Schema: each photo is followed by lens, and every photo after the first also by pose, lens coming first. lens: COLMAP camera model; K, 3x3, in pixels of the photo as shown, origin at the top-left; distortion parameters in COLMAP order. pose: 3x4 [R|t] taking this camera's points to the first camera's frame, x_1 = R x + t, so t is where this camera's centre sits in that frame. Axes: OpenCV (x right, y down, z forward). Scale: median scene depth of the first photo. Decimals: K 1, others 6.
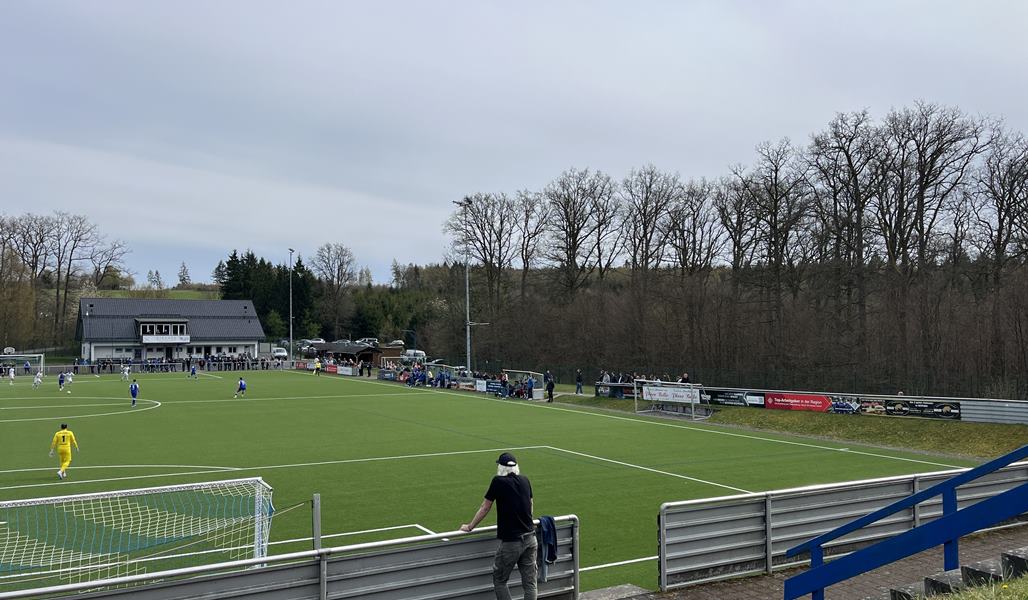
lens RADIAL K [[853.3, 0, 514.0], [0, 853.3, 300.0], [0, 0, 1]] dist [0.081361, -0.102237]
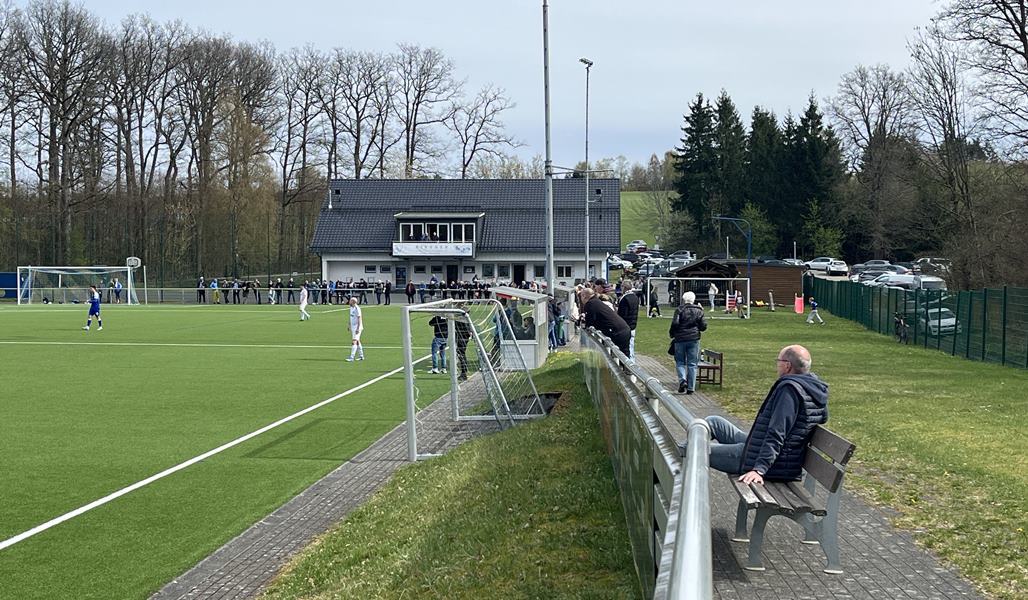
lens RADIAL K [[1458.7, 0, 514.0], [0, 1458.7, 300.0], [0, 0, 1]] dist [0.257833, -1.130833]
pose [[0.813792, 0.015278, -0.580955, 0.178449], [0.019175, 0.998404, 0.053115, 0.029248], [0.580840, -0.054364, 0.812200, 0.272936]]
